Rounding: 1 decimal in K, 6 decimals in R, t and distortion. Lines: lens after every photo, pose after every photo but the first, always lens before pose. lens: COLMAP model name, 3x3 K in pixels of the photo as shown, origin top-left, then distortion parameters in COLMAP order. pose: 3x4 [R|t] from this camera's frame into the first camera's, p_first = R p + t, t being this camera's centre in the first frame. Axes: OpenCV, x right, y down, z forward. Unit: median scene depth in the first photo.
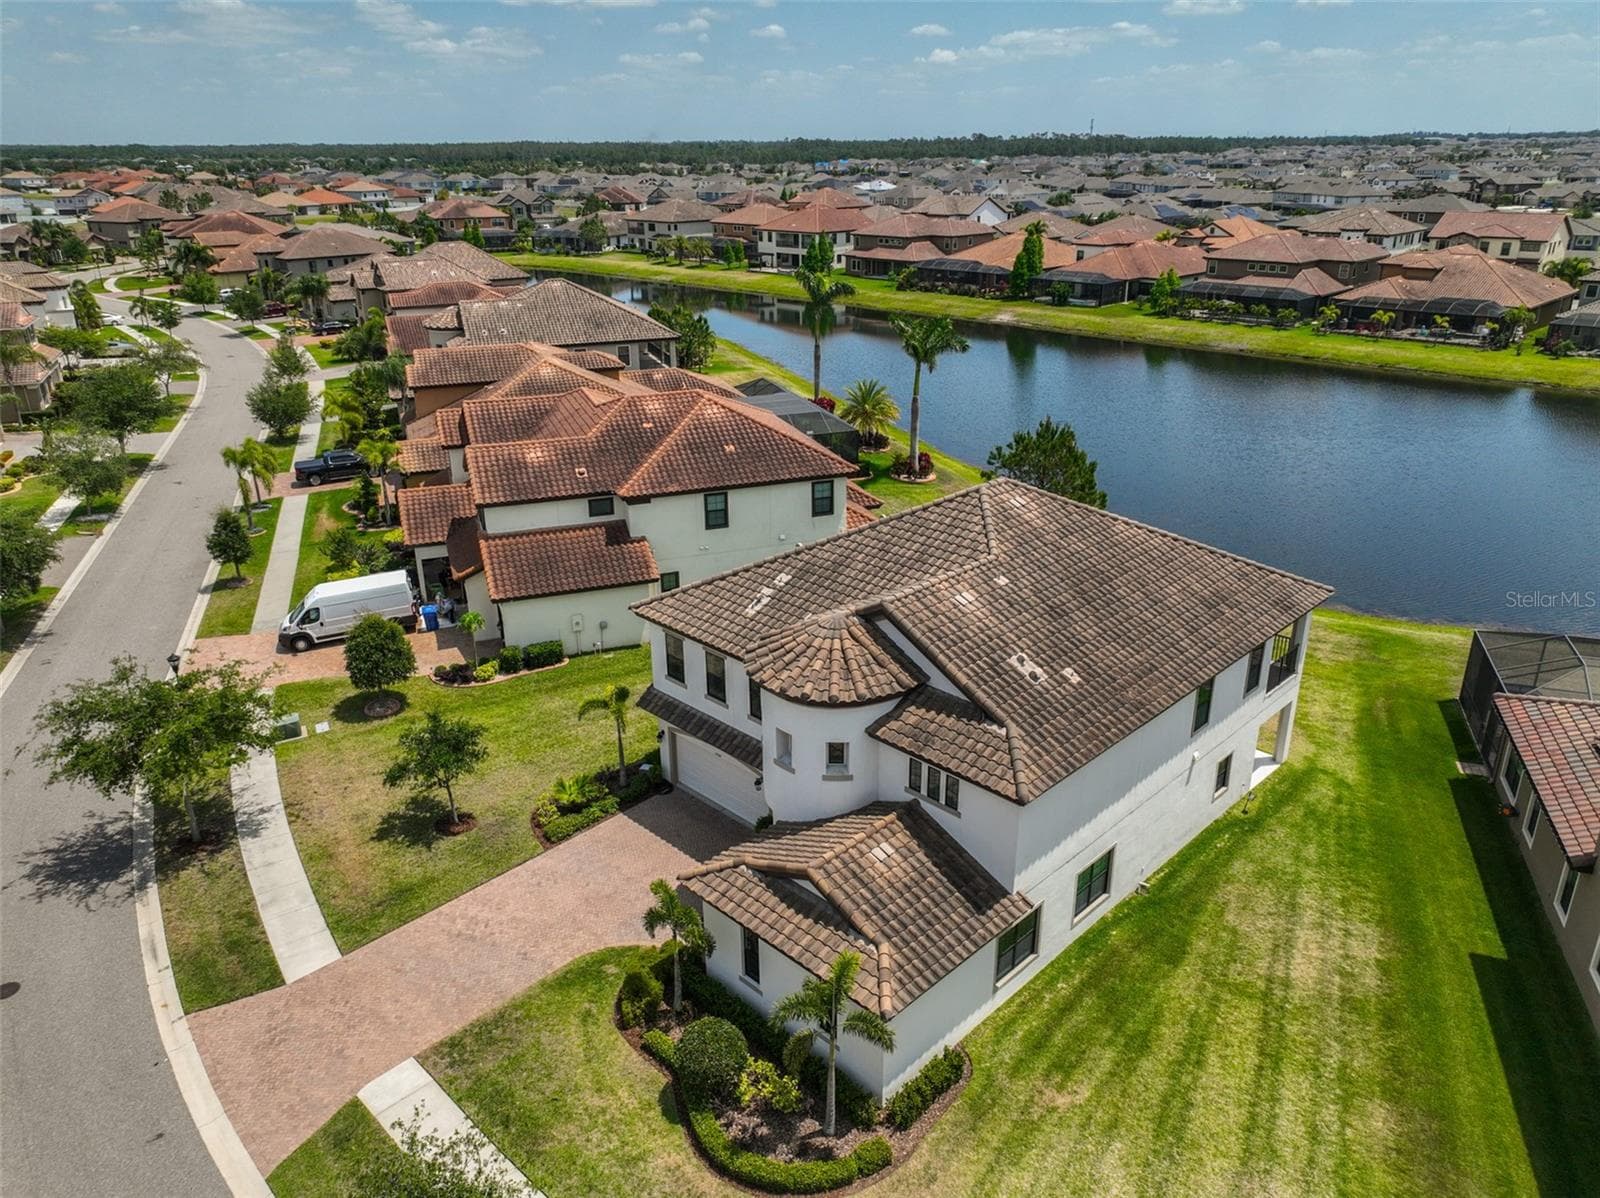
lens RADIAL K [[1132.1, 0, 800.0], [0, 1132.1, 599.0], [0, 0, 1]] dist [0.008480, 0.008440]
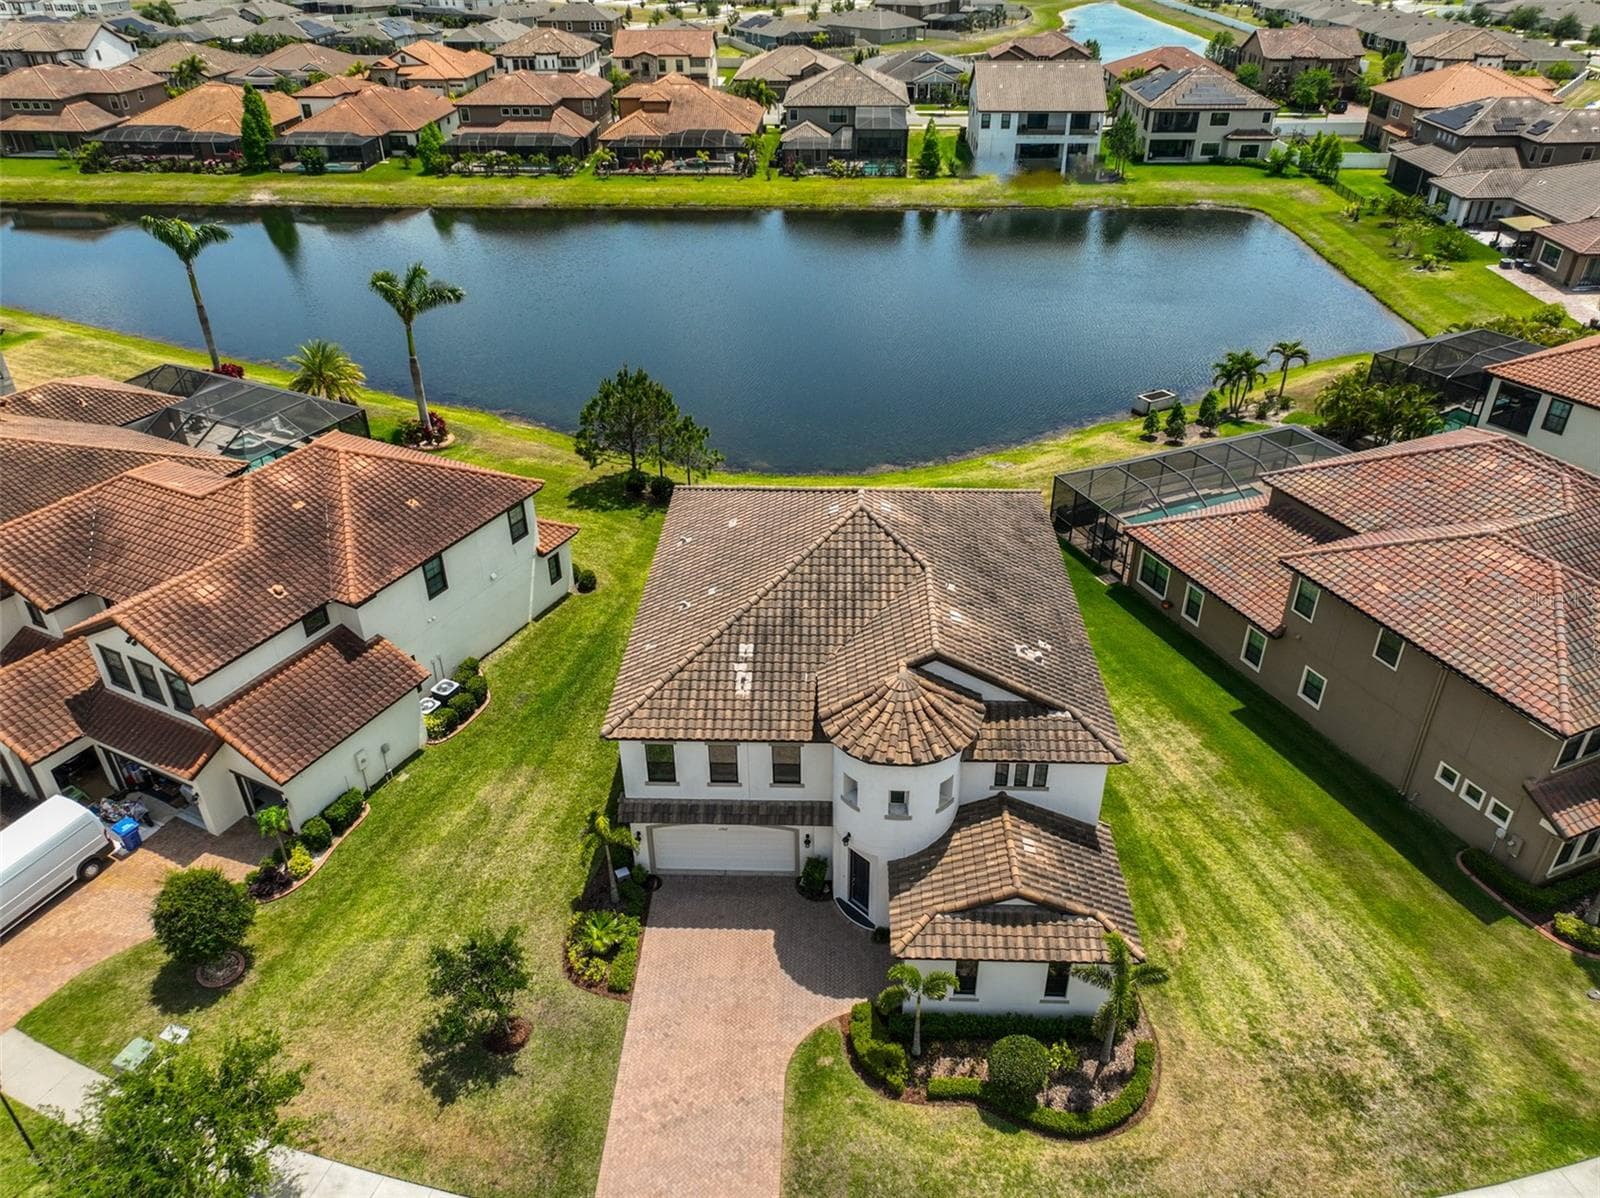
lens RADIAL K [[1128.1, 0, 837.2], [0, 1128.1, 596.6], [0, 0, 1]] dist [-0.011355, 0.038947]
pose [[0.726637, -0.355064, 0.588157, -0.378076], [0.253886, 0.934274, 0.250348, -0.208404], [-0.638390, -0.032588, 0.769023, 0.113239]]
